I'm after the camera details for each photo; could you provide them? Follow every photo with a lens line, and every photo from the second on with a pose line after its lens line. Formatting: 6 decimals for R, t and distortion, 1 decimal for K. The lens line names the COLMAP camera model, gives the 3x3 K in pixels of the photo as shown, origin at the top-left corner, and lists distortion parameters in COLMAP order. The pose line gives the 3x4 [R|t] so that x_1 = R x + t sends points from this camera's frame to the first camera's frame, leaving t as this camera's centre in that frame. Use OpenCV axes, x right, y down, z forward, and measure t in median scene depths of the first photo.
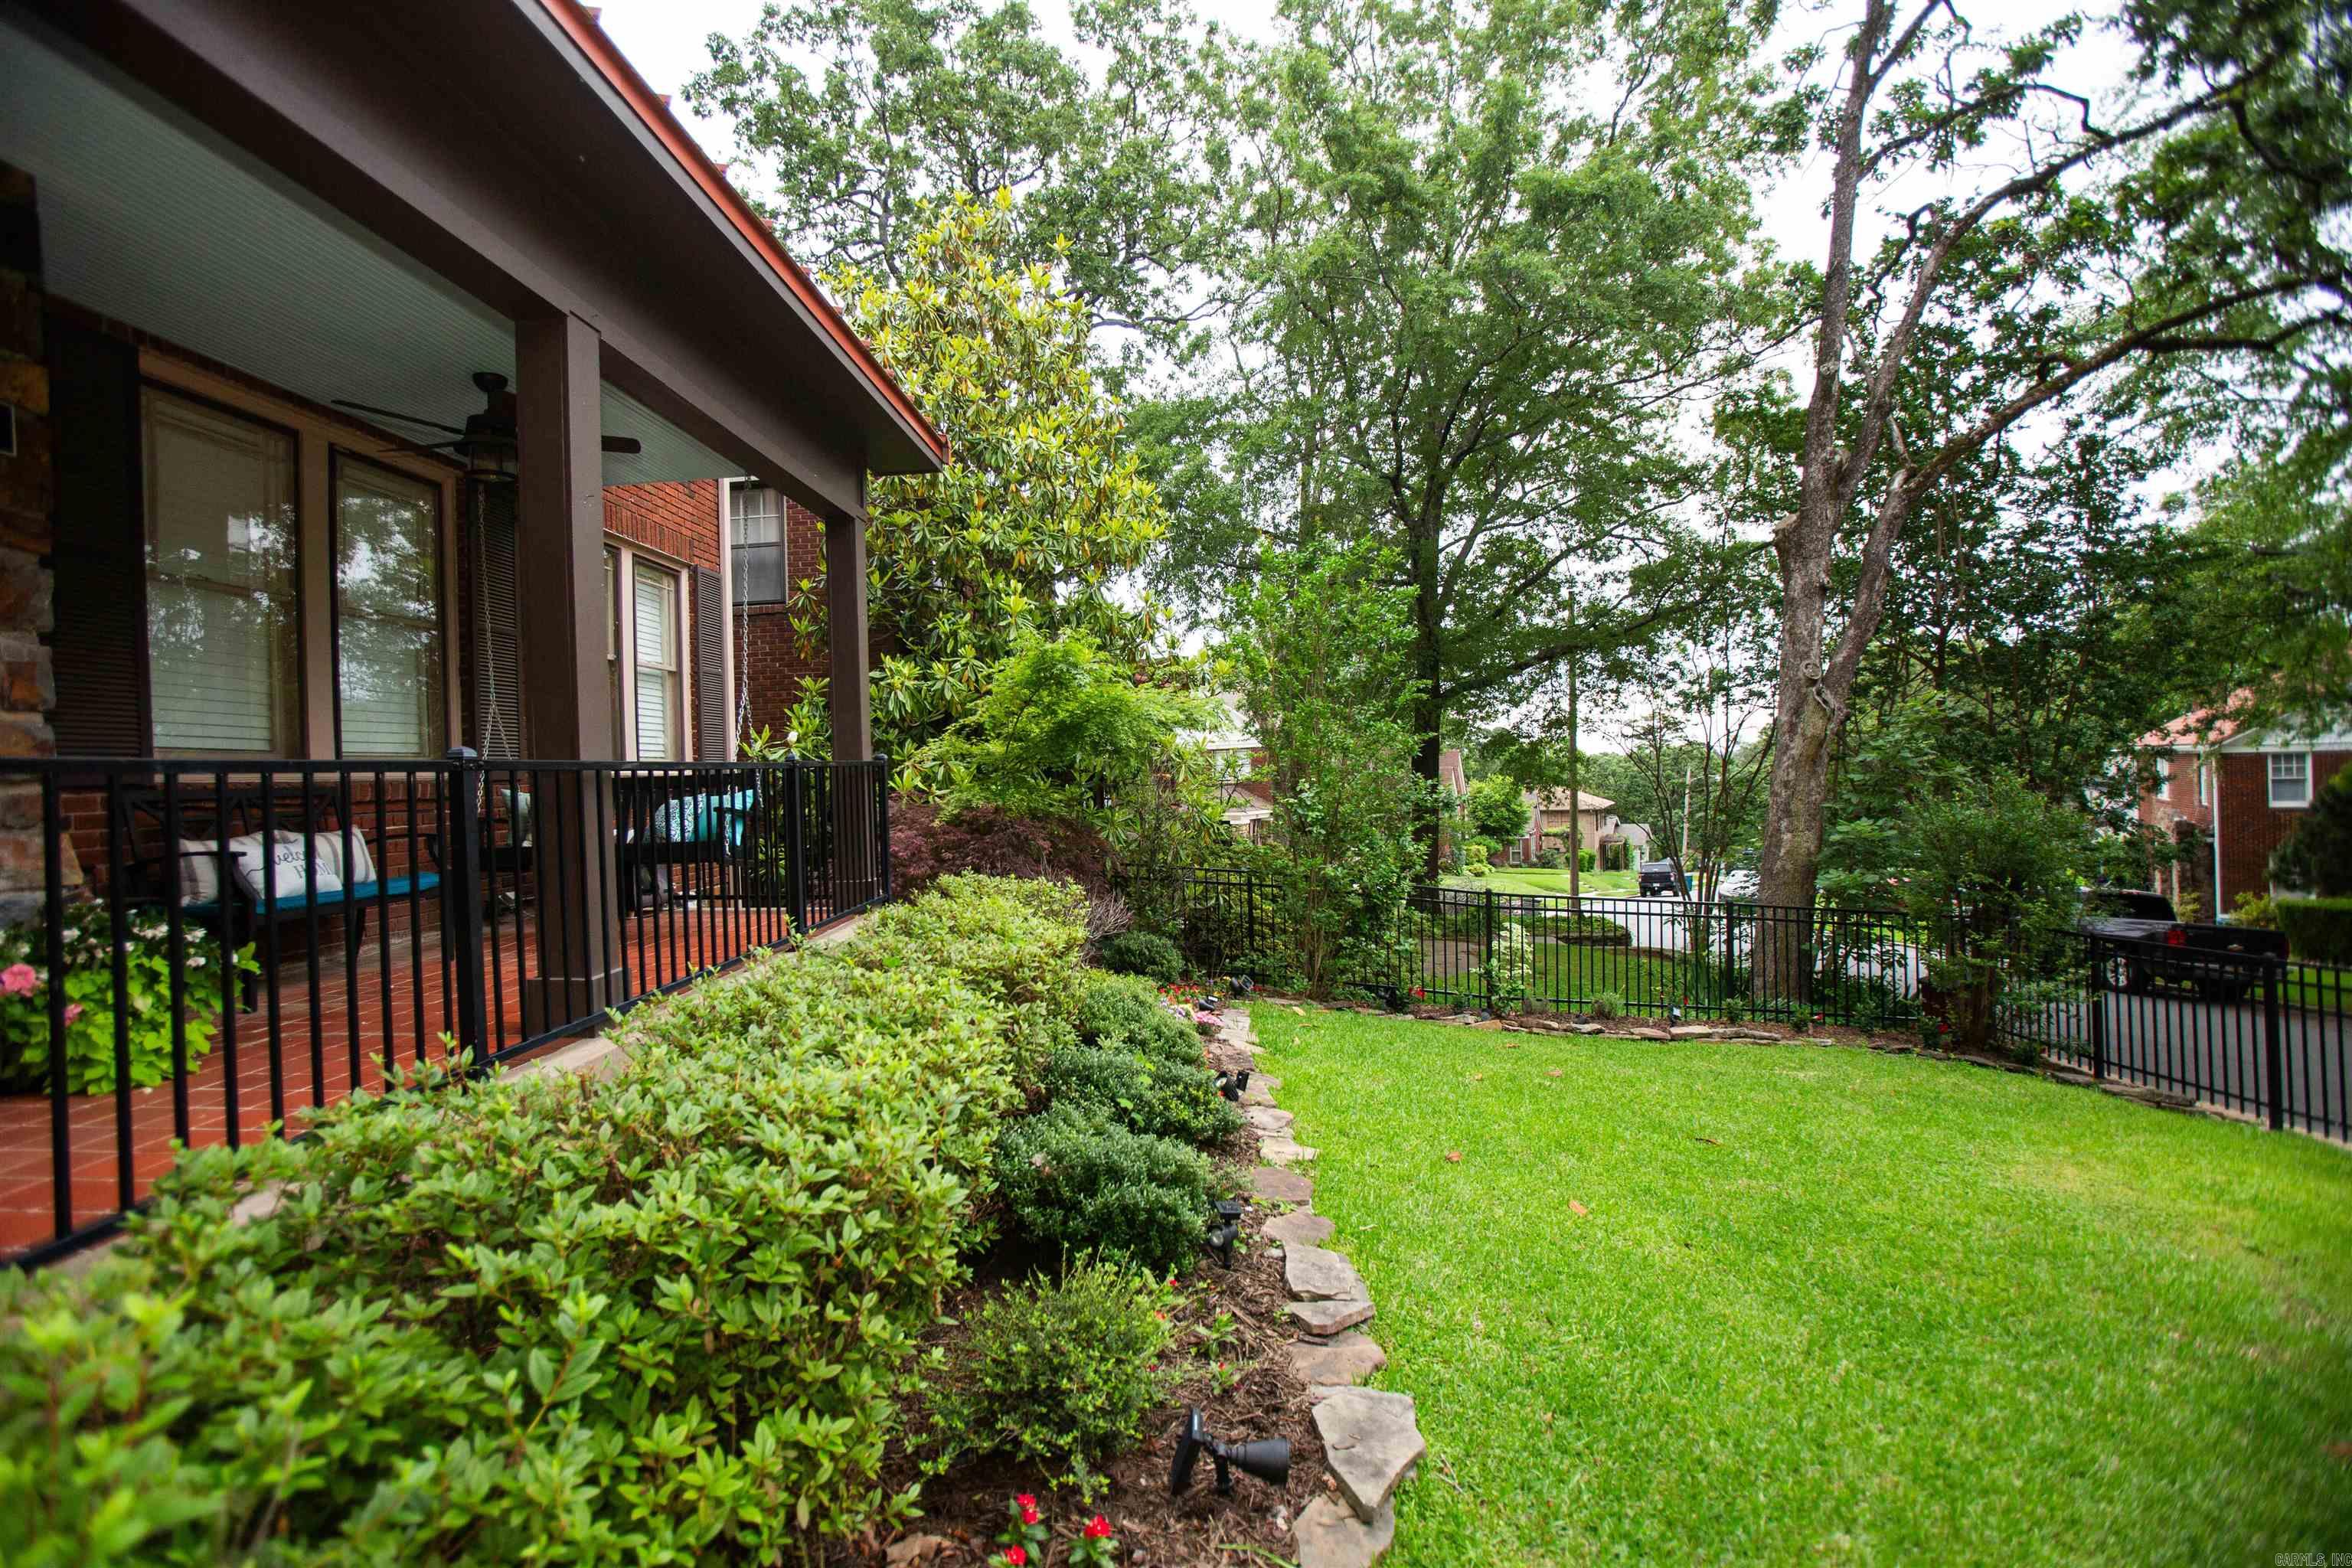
lens RADIAL K [[1099.1, 0, 1155.9], [0, 1099.1, 784.0], [0, 0, 1]] dist [-0.065388, 0.025267]
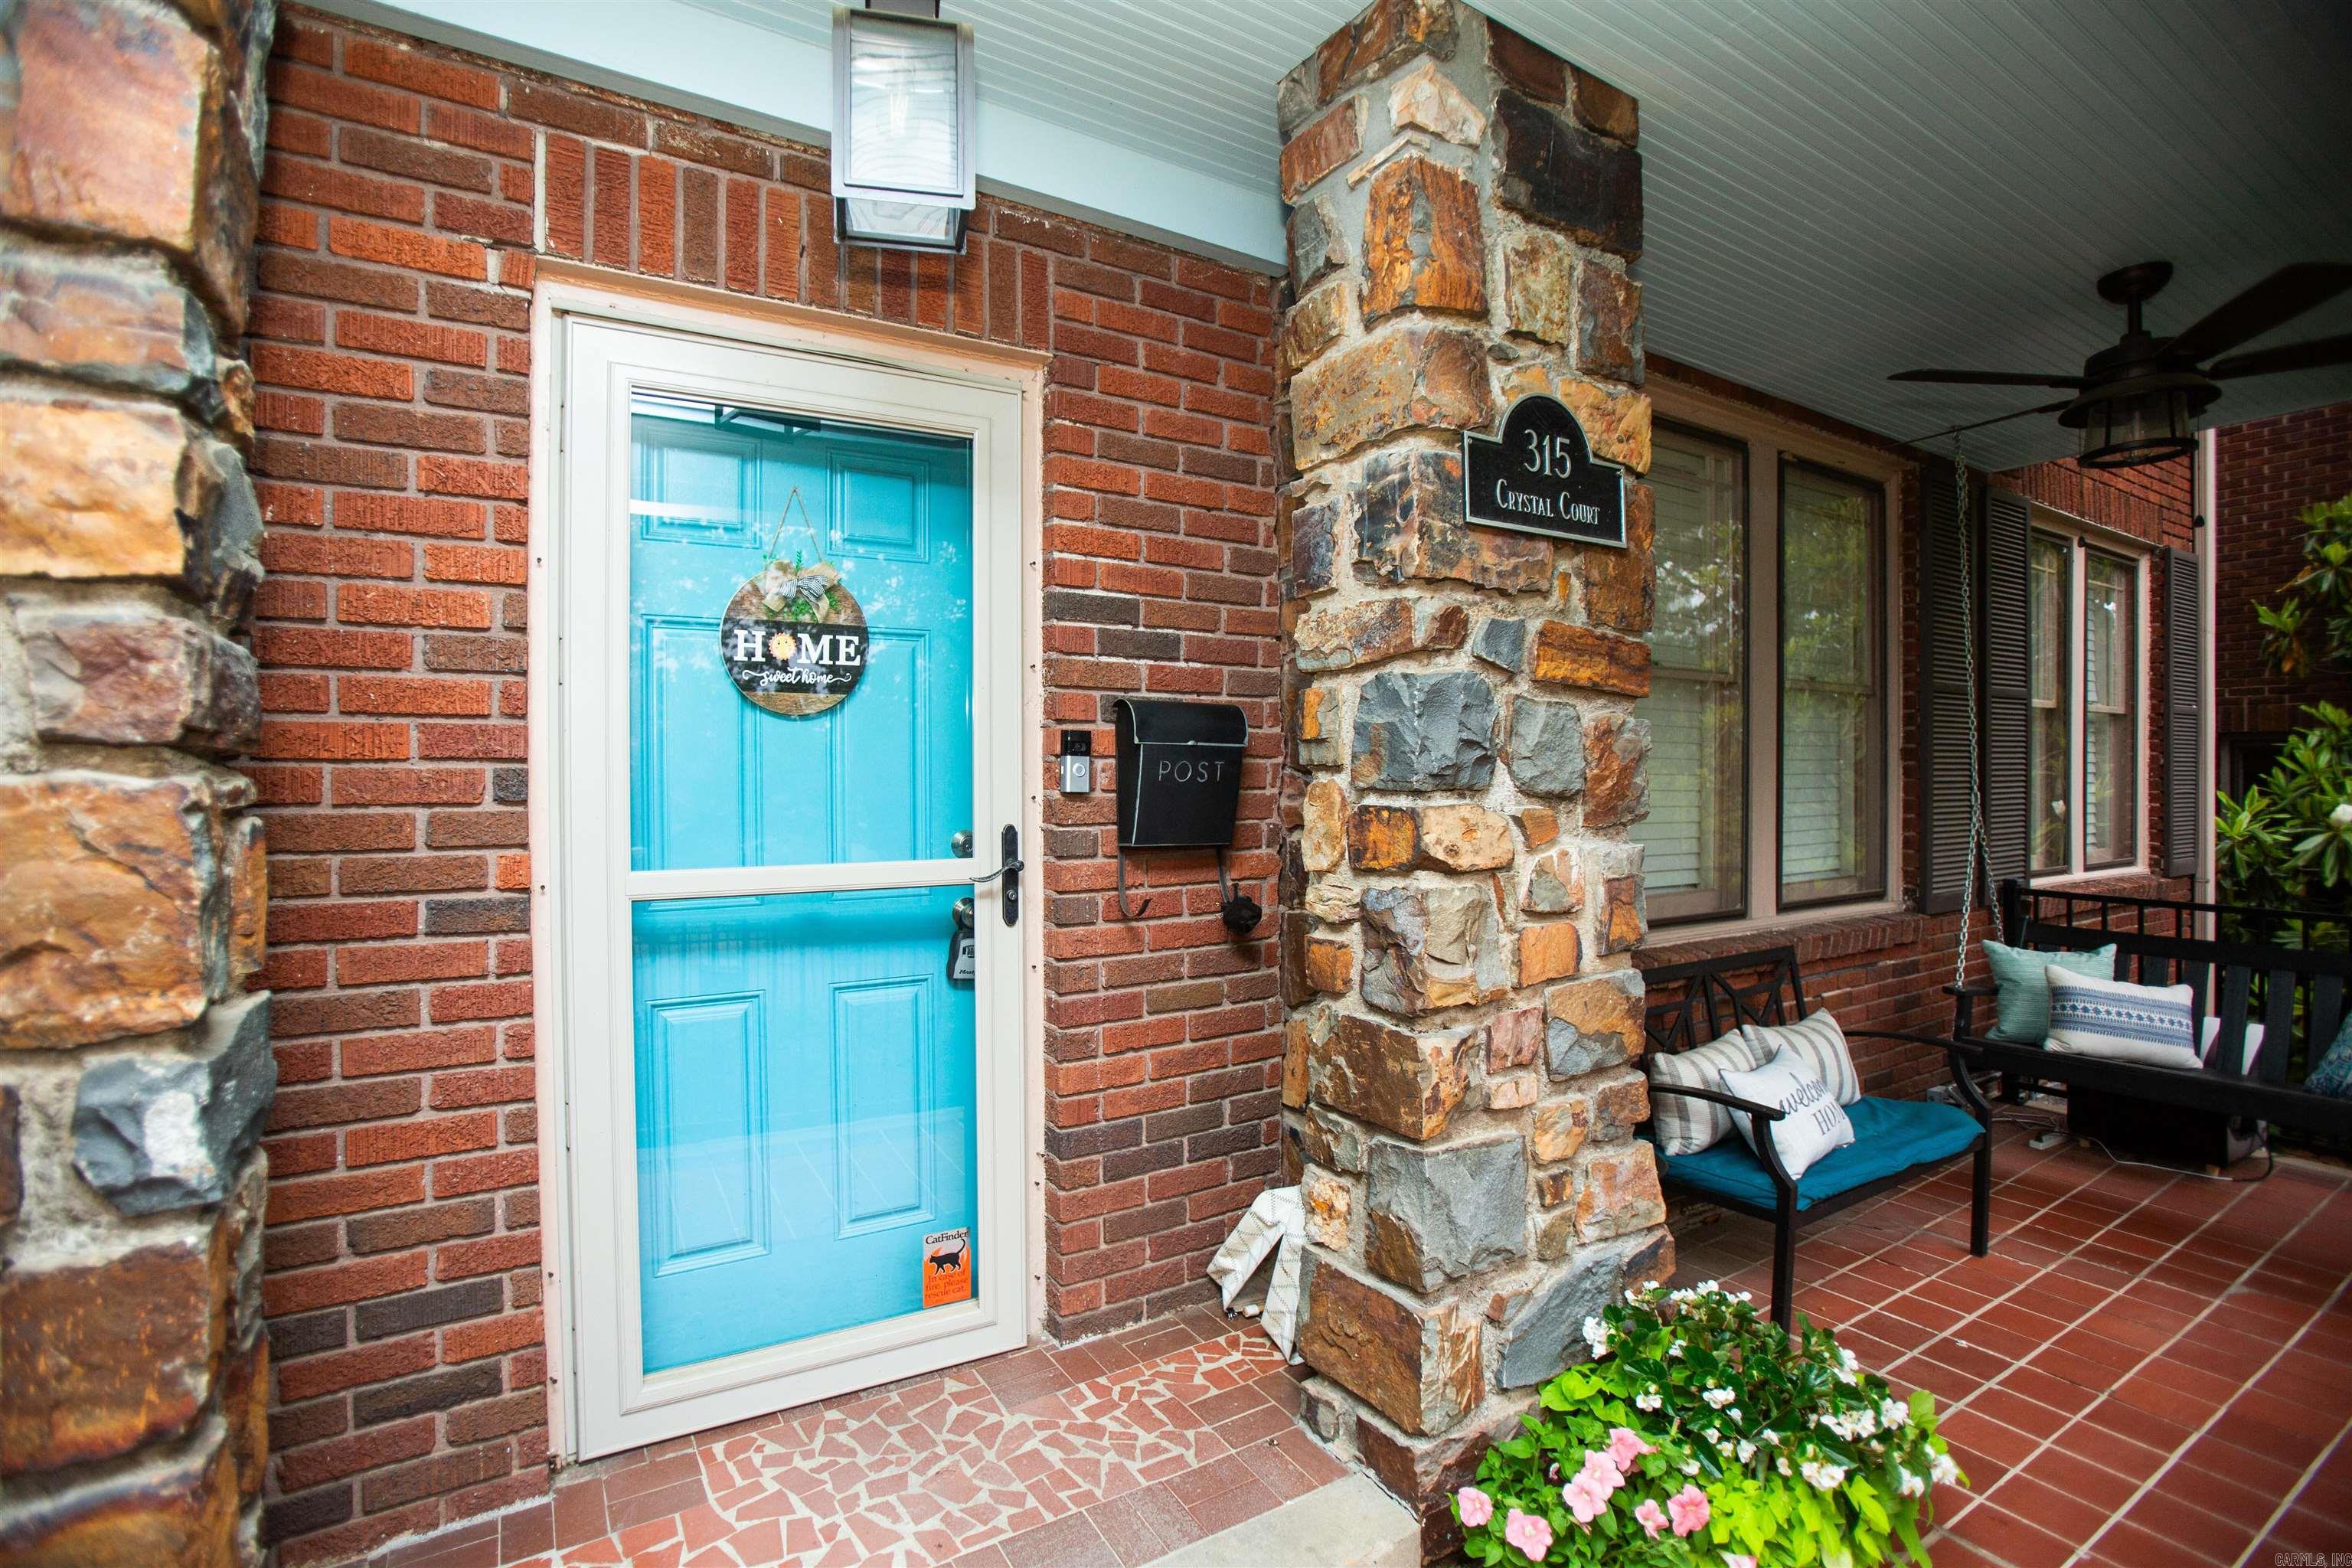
lens RADIAL K [[1099.1, 0, 1118.0], [0, 1099.1, 779.0], [0, 0, 1]] dist [-0.065388, 0.025267]
pose [[0.562981, 0.032957, -0.825812, -0.400219], [-0.023943, 0.999436, 0.023564, -0.101377], [0.826123, 0.006507, 0.563453, 0.218721]]
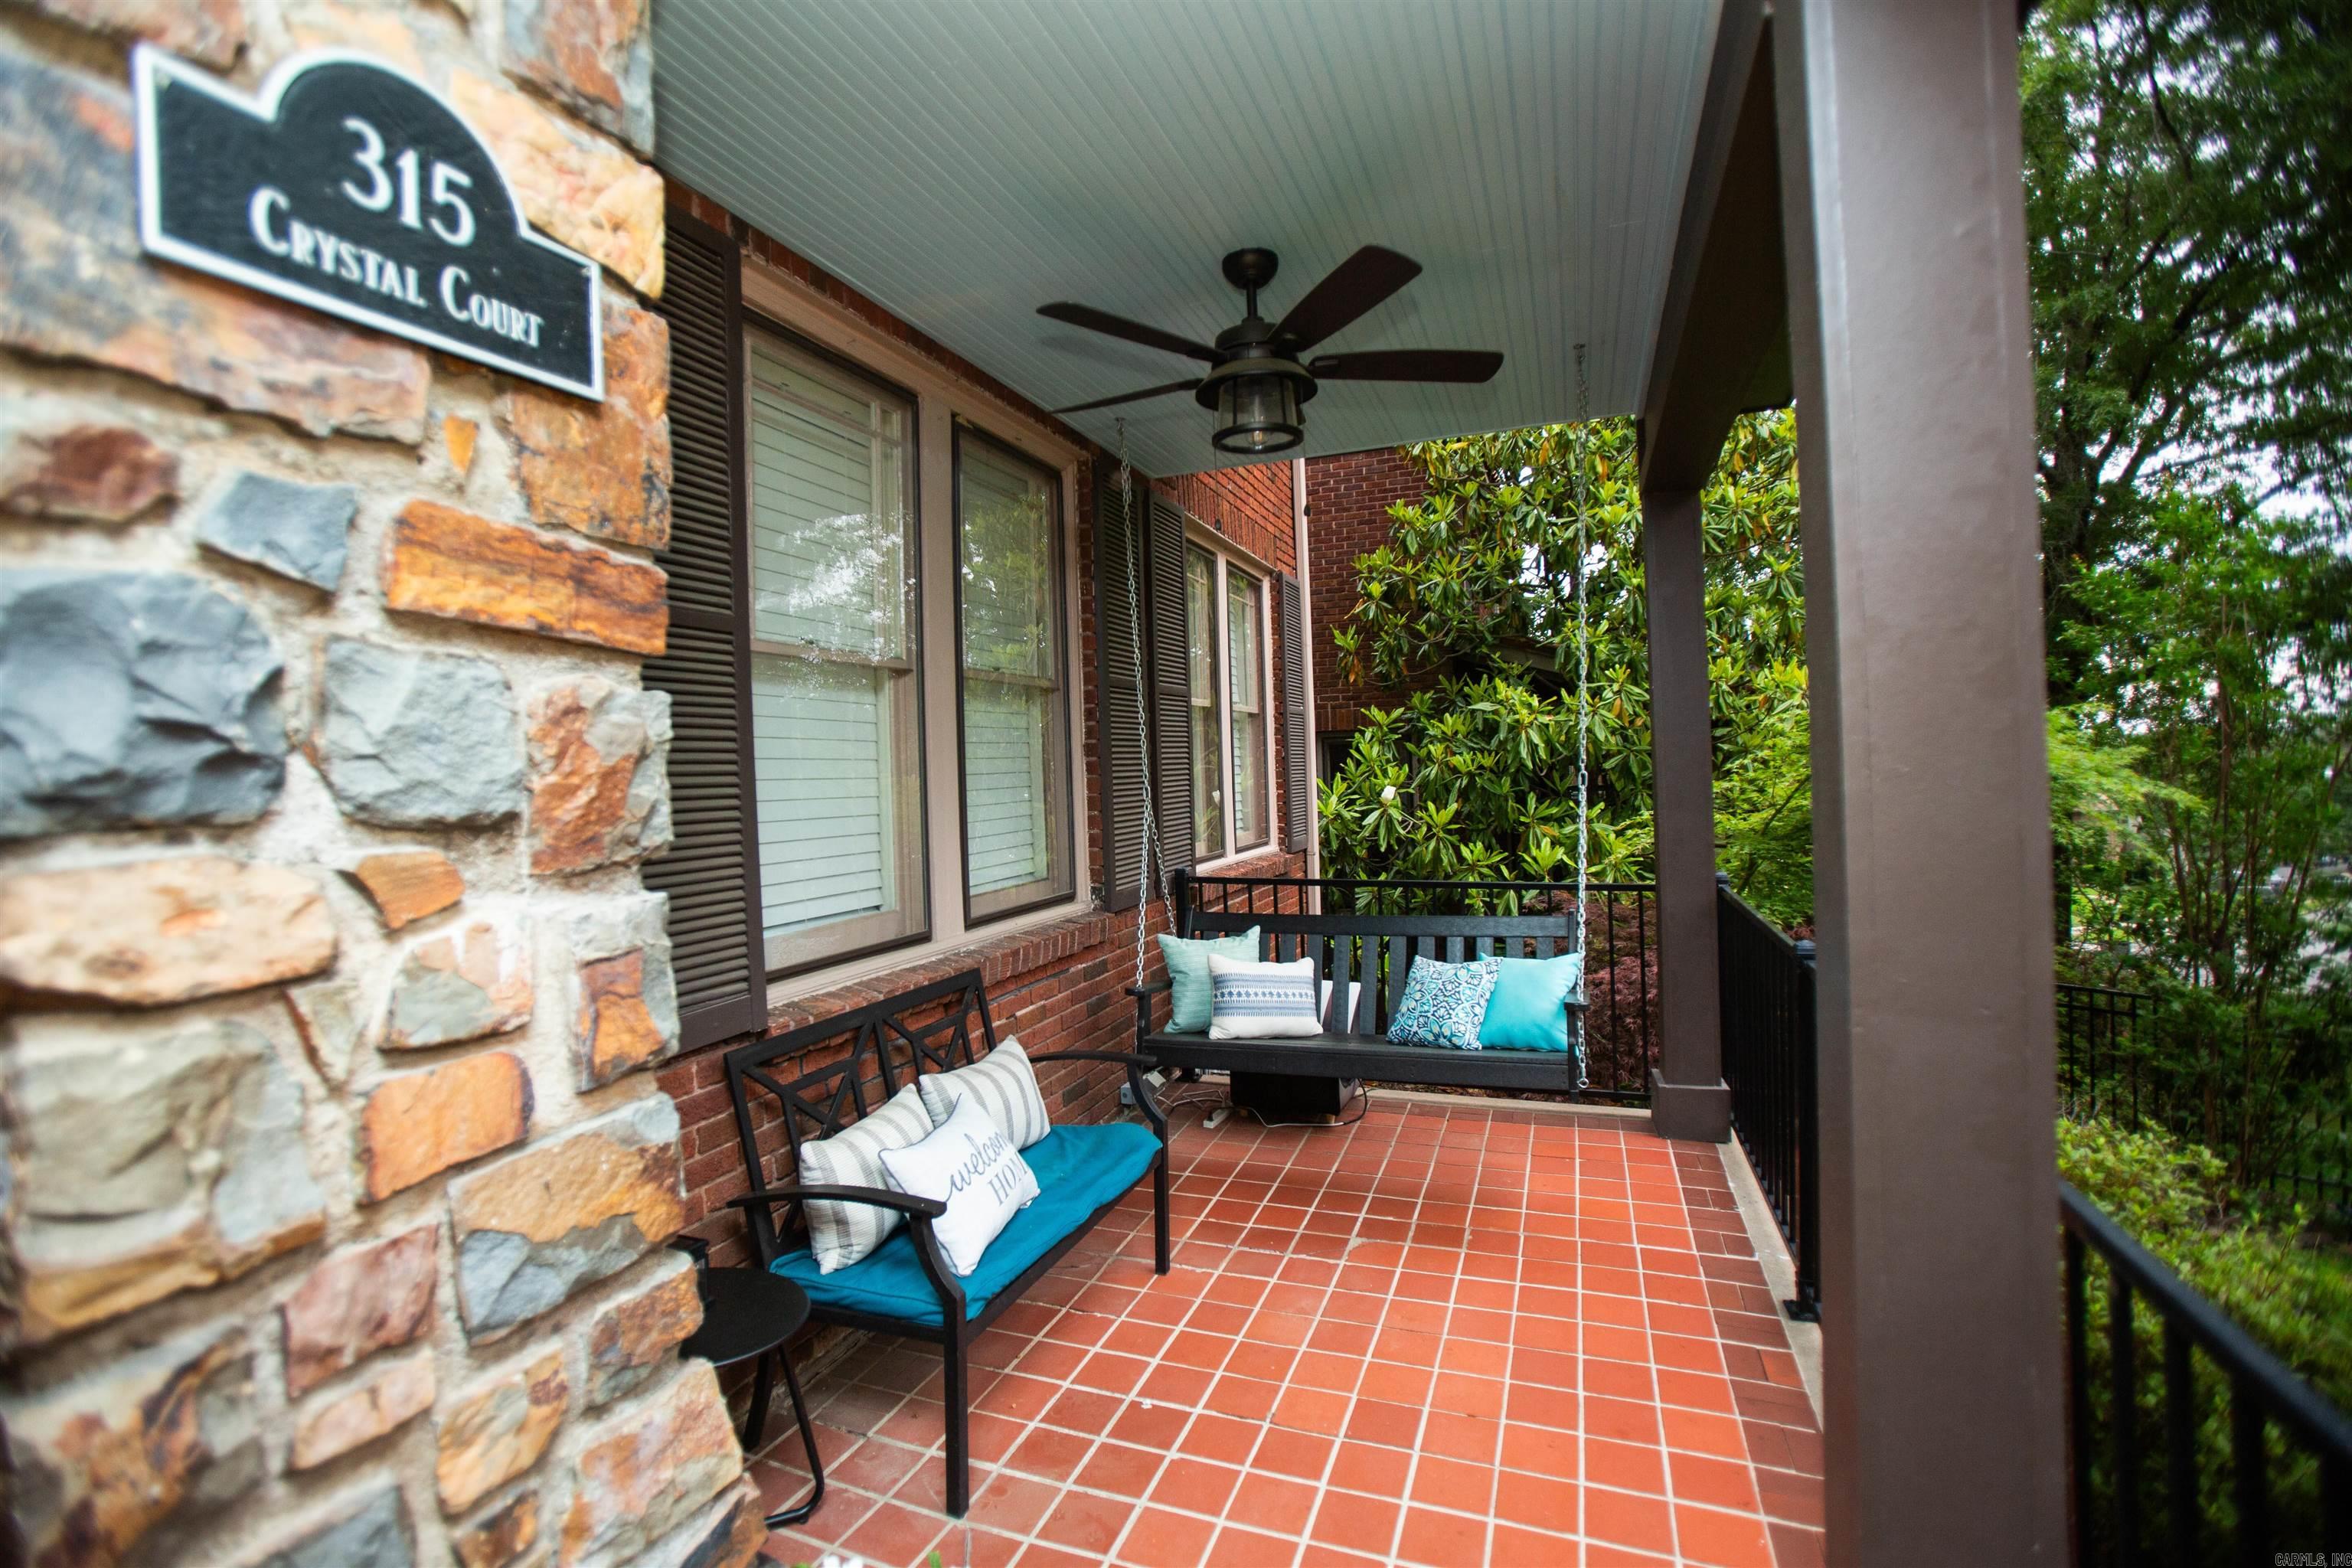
lens RADIAL K [[1099.1, 0, 1133.1], [0, 1099.1, 776.2], [0, 0, 1]] dist [-0.065388, 0.025267]
pose [[0.947235, 0.000743, -0.320540, -0.436680], [0.001056, 0.999985, 0.005439, -0.100740], [0.320539, -0.005490, 0.947219, 0.389893]]
